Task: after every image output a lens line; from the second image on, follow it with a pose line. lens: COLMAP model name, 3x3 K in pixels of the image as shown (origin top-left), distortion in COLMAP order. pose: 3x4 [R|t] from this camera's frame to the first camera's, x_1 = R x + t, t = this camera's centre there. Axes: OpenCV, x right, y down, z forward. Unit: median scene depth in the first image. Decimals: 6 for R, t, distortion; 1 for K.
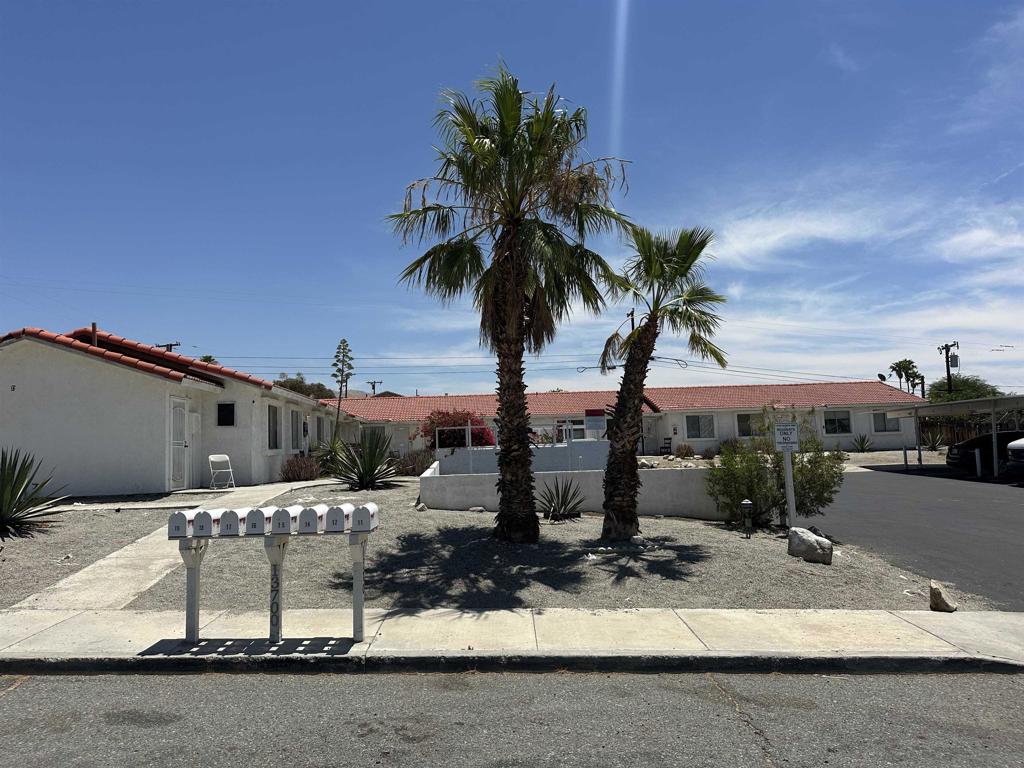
lens RADIAL K [[716.2, 0, 514.3], [0, 716.2, 389.7], [0, 0, 1]] dist [0.090118, -0.091363]
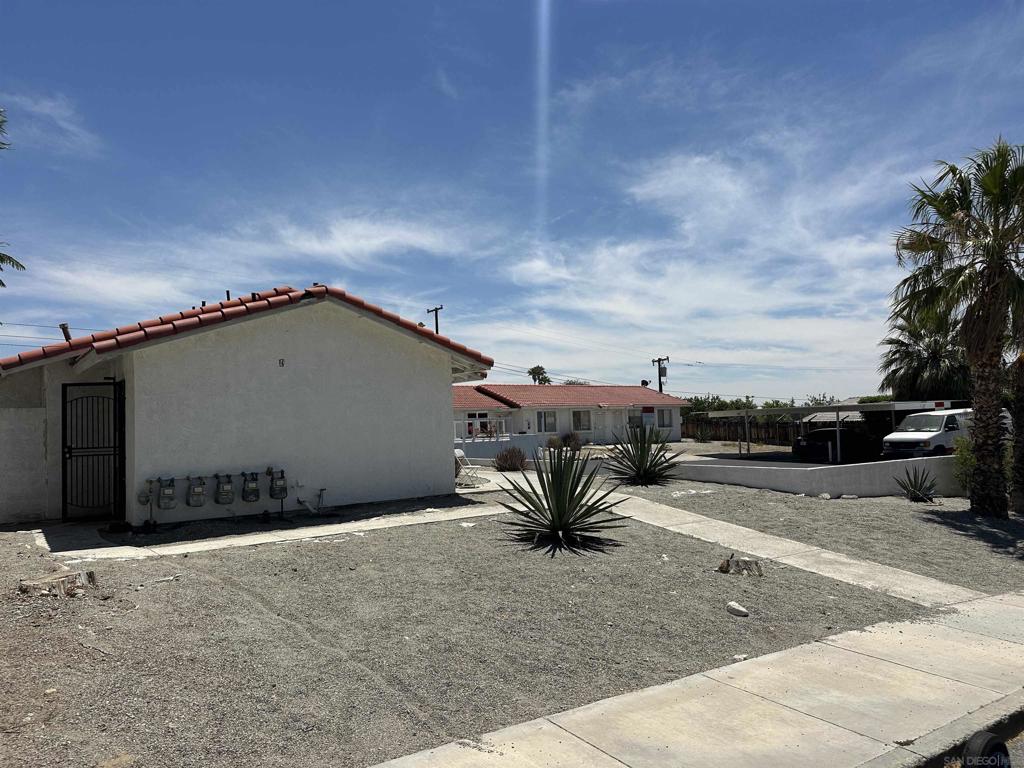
lens RADIAL K [[716.2, 0, 514.3], [0, 716.2, 389.7], [0, 0, 1]] dist [0.090118, -0.091363]
pose [[0.853635, 0.035346, 0.519671, -1.319065], [-0.039605, 0.999211, -0.002905, 0.028830], [-0.519364, -0.018101, 0.854361, 0.362503]]
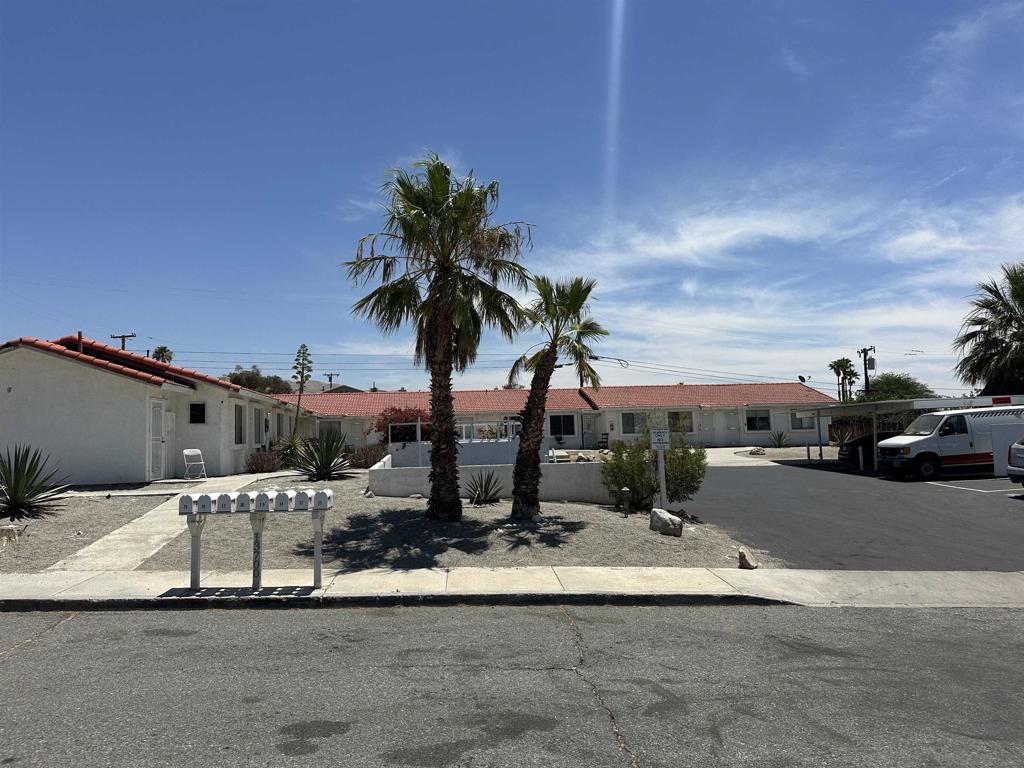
lens RADIAL K [[711.4, 0, 506.5], [0, 711.4, 382.9], [0, 0, 1]] dist [0.126570, -0.158854]
pose [[0.998798, 0.009893, 0.048000, 0.048868], [-0.009974, 0.999949, 0.001438, -0.033507], [-0.047983, -0.001915, 0.998846, -0.256235]]
